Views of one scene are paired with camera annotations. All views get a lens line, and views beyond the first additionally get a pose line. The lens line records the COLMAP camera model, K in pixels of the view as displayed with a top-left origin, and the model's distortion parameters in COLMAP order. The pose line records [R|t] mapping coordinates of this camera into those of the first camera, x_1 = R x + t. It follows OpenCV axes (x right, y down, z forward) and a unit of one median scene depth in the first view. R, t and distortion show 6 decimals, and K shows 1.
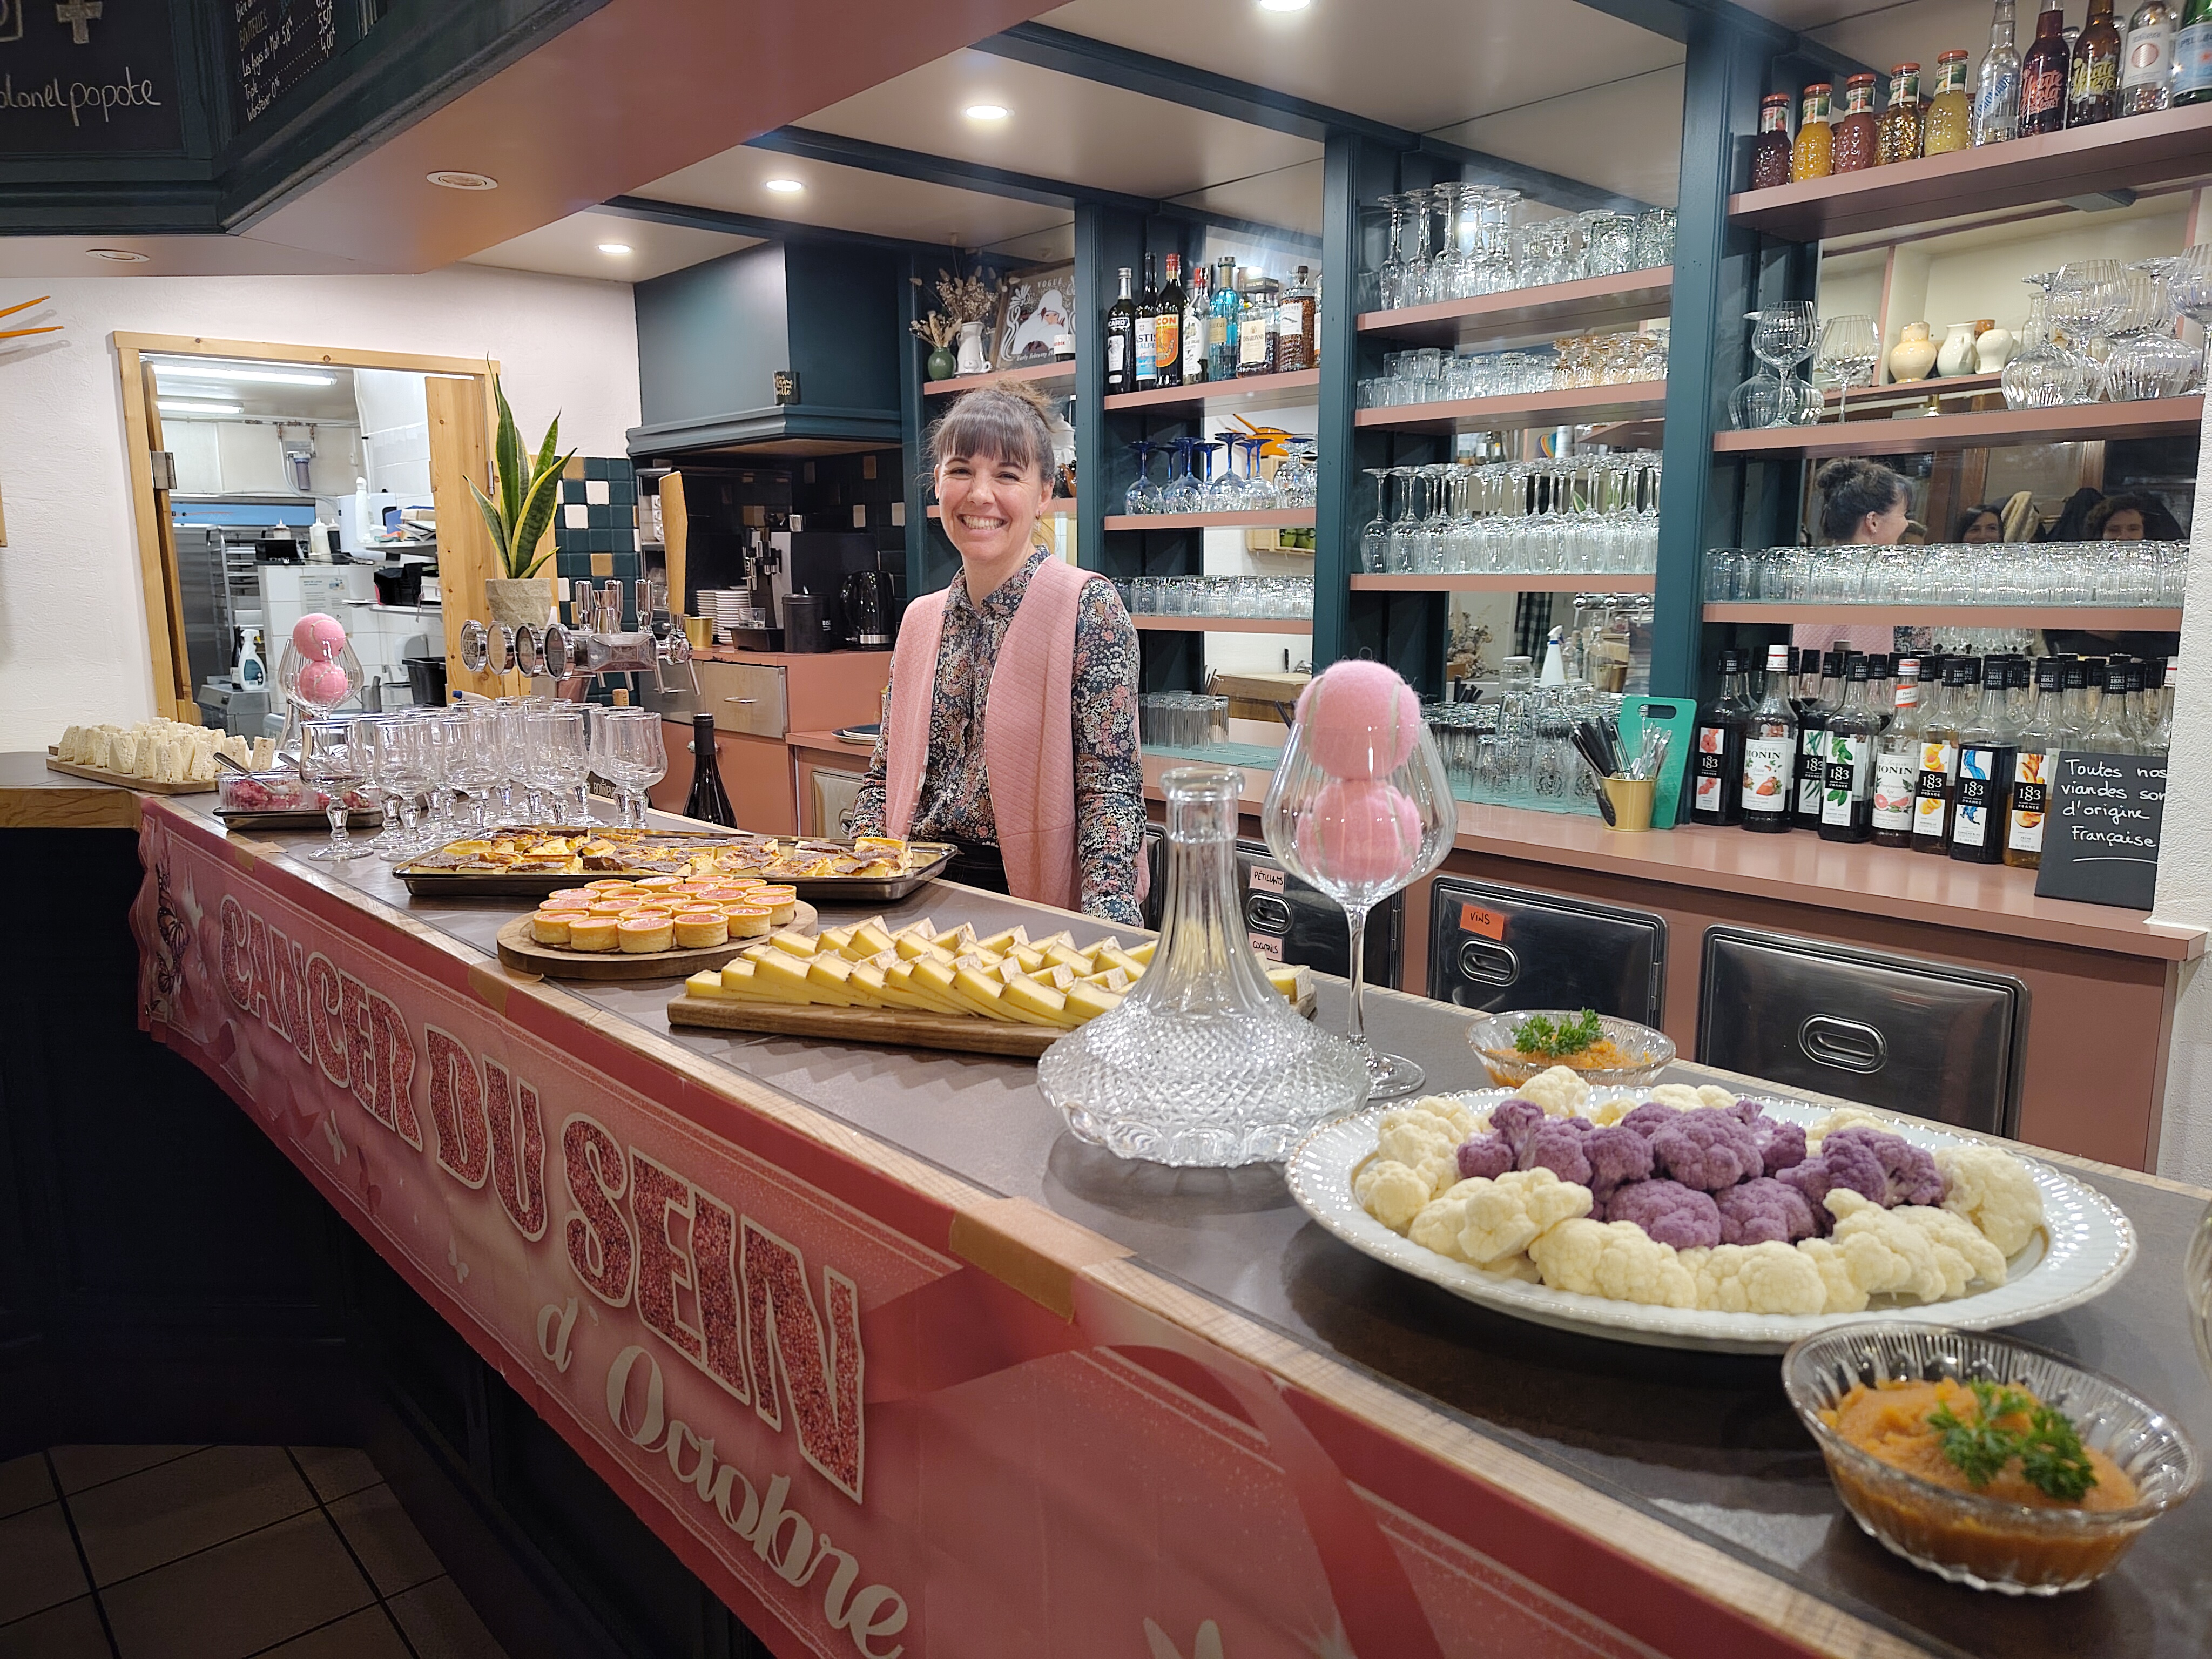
lens RADIAL K [[1538.2, 0, 1118.0], [0, 1538.2, 825.3], [0, 0, 1]] dist [0.010590, -0.009056]
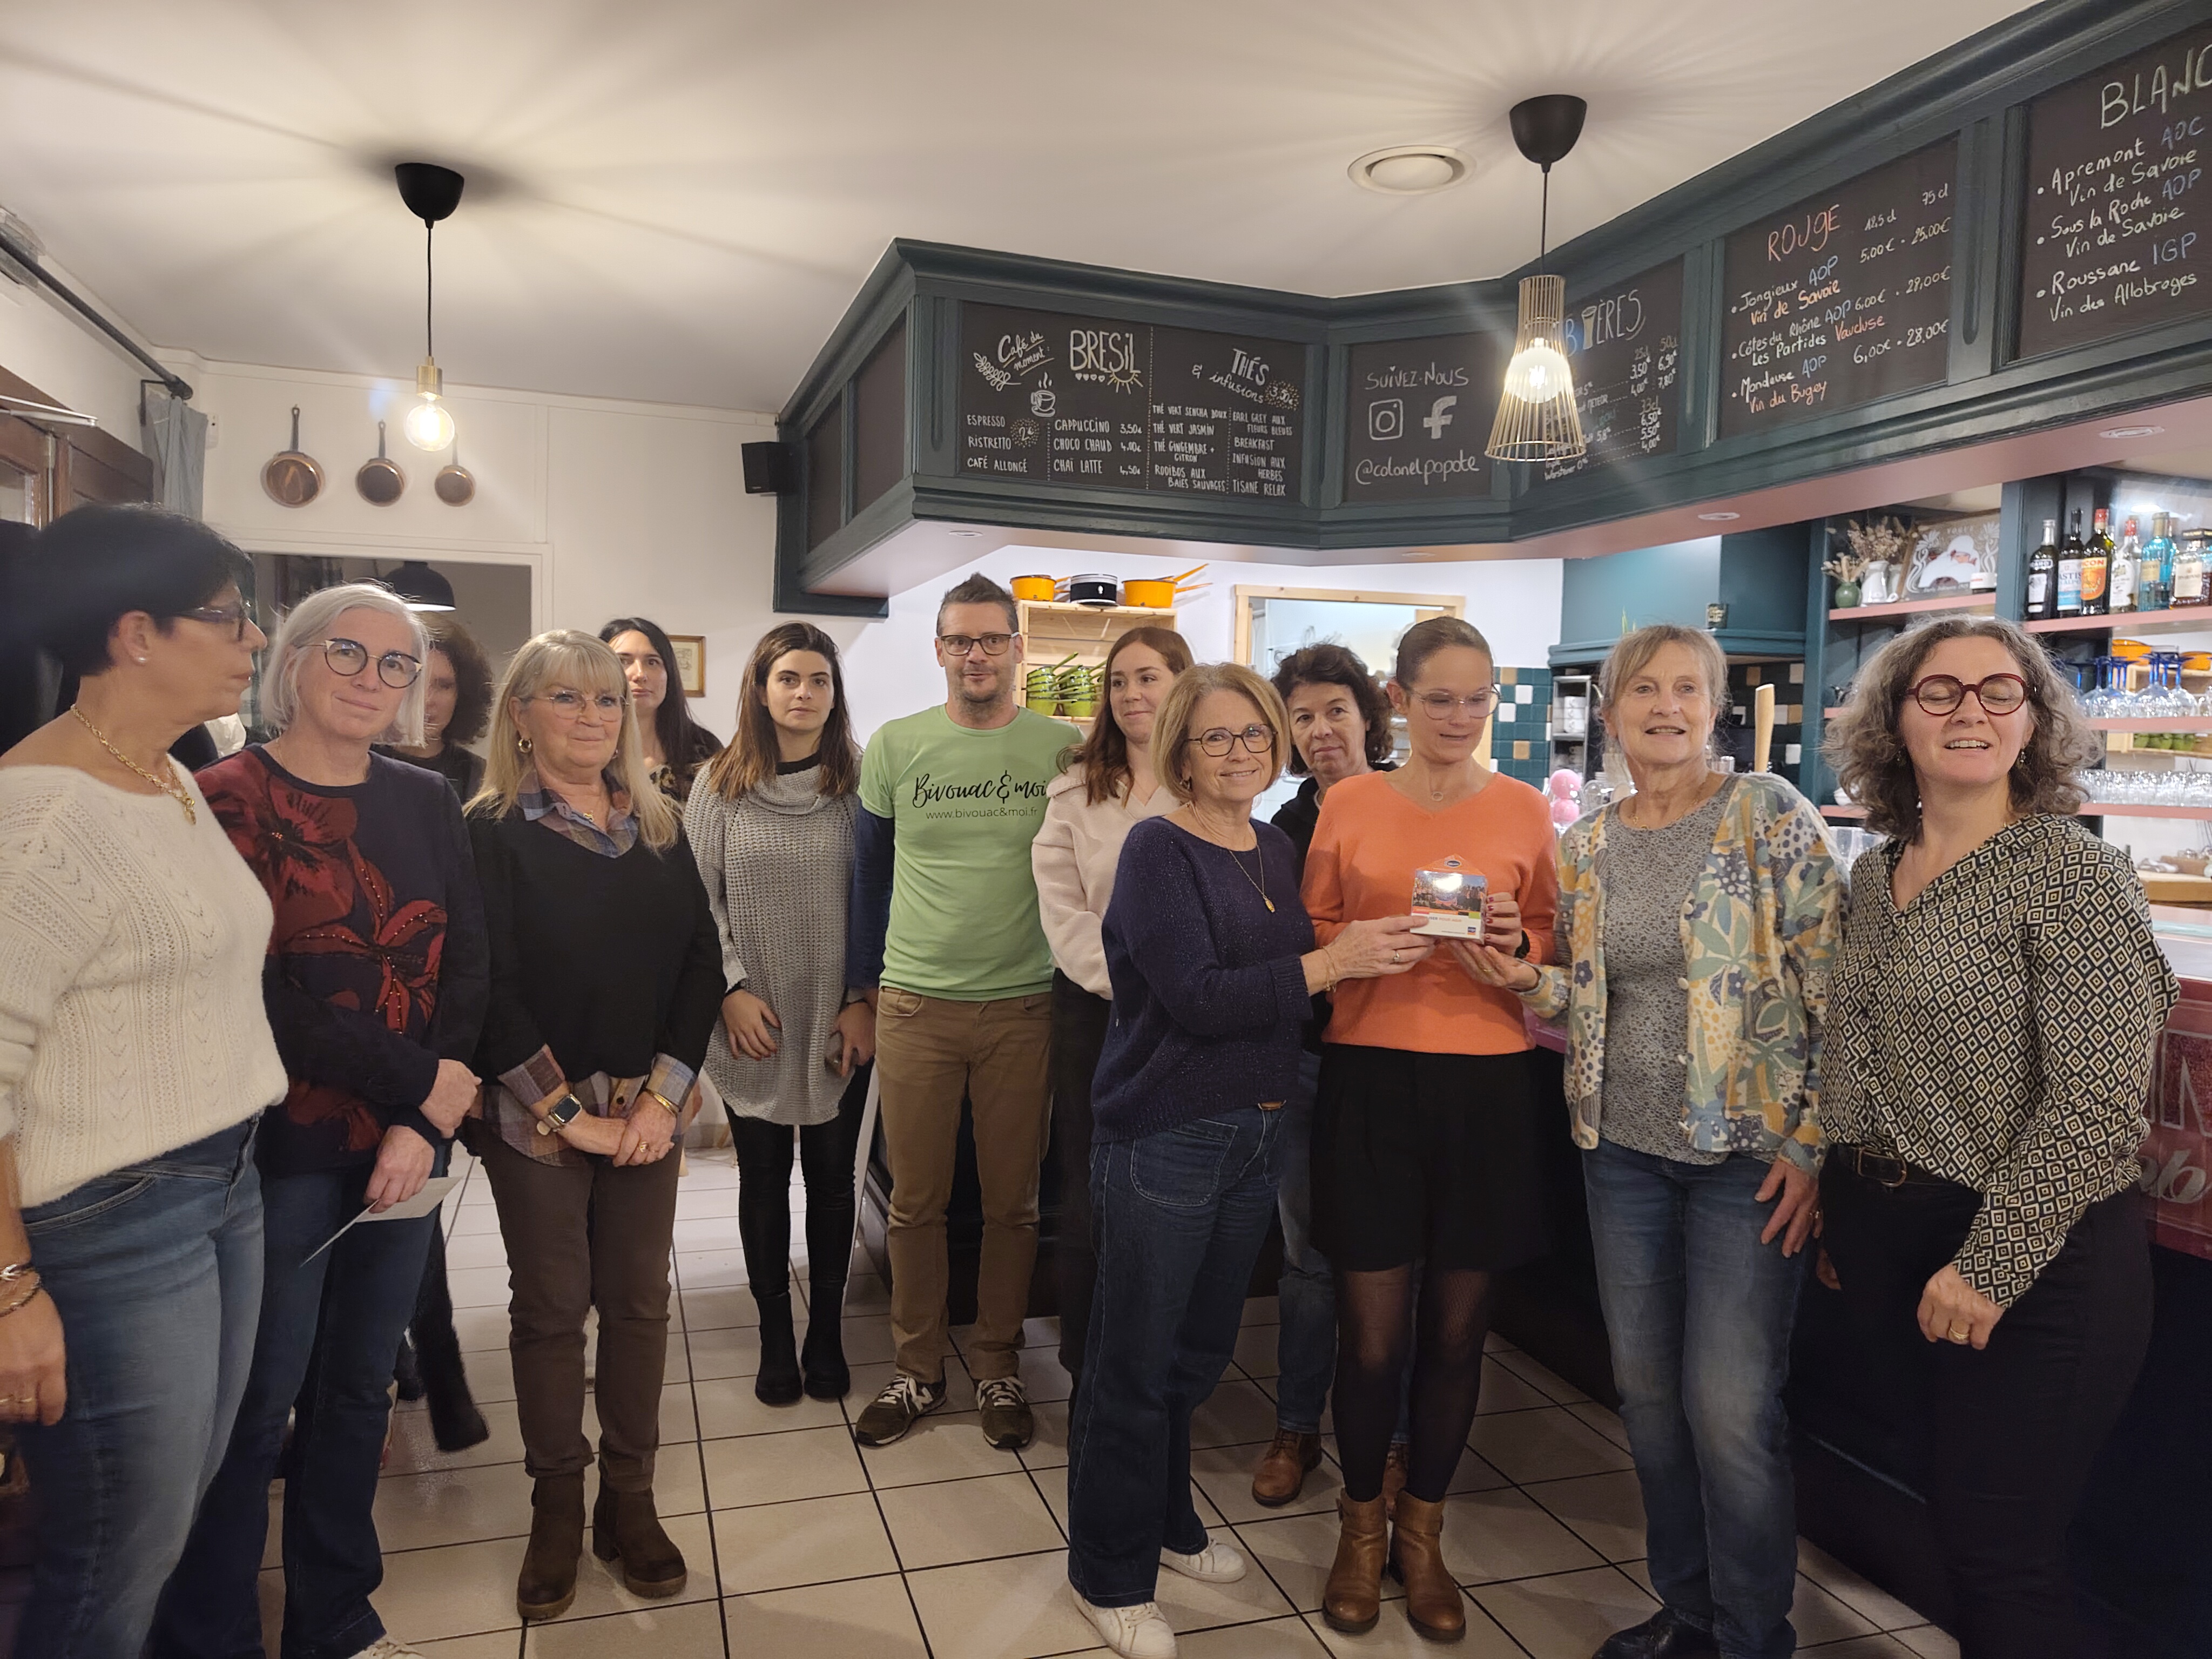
lens RADIAL K [[1538.2, 0, 1096.3], [0, 1538.2, 835.5], [0, 0, 1]] dist [0.010590, -0.009056]
pose [[0.910949, 0.049661, -0.409518, -0.171320], [-0.098053, 0.990343, -0.098016, 0.079341], [0.400696, 0.129442, 0.907021, -0.378715]]
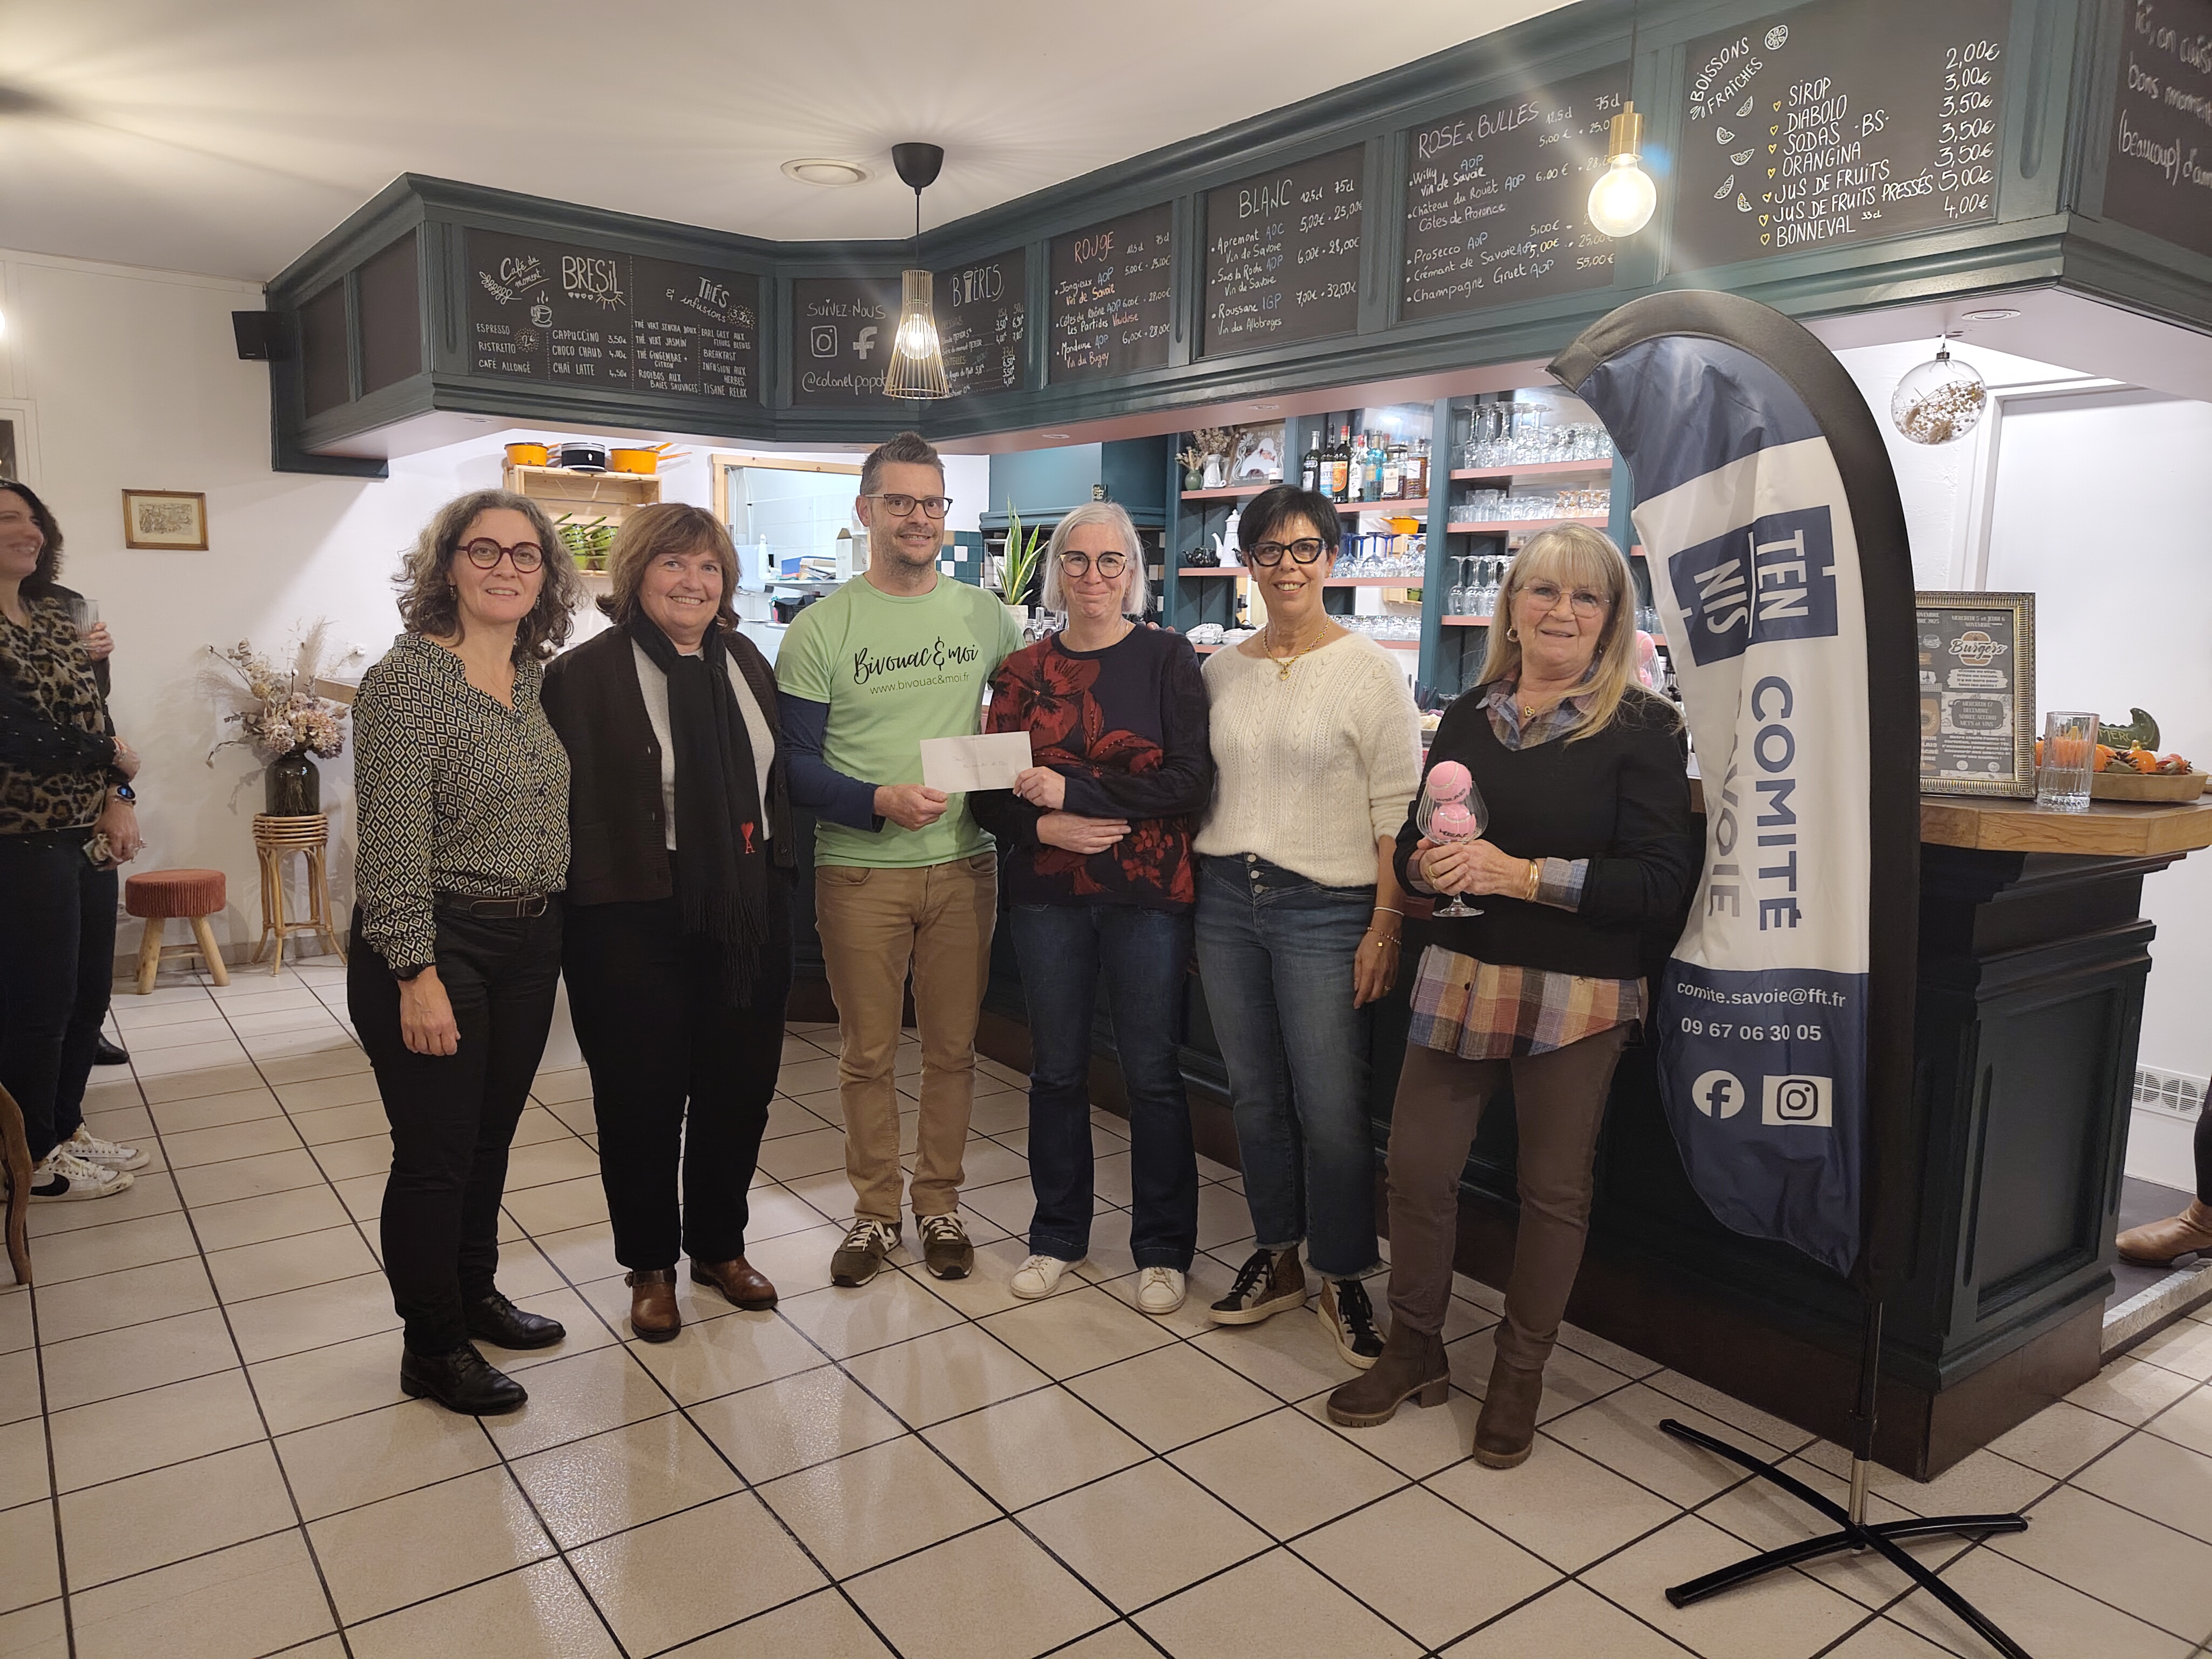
lens RADIAL K [[1538.2, 0, 1098.4], [0, 1538.2, 830.4], [0, 0, 1]] dist [0.010590, -0.009056]
pose [[0.994769, 0.041343, -0.093414, -0.056632], [-0.043972, 0.998687, -0.026268, 0.127368], [0.092205, 0.030238, 0.995281, -0.682029]]
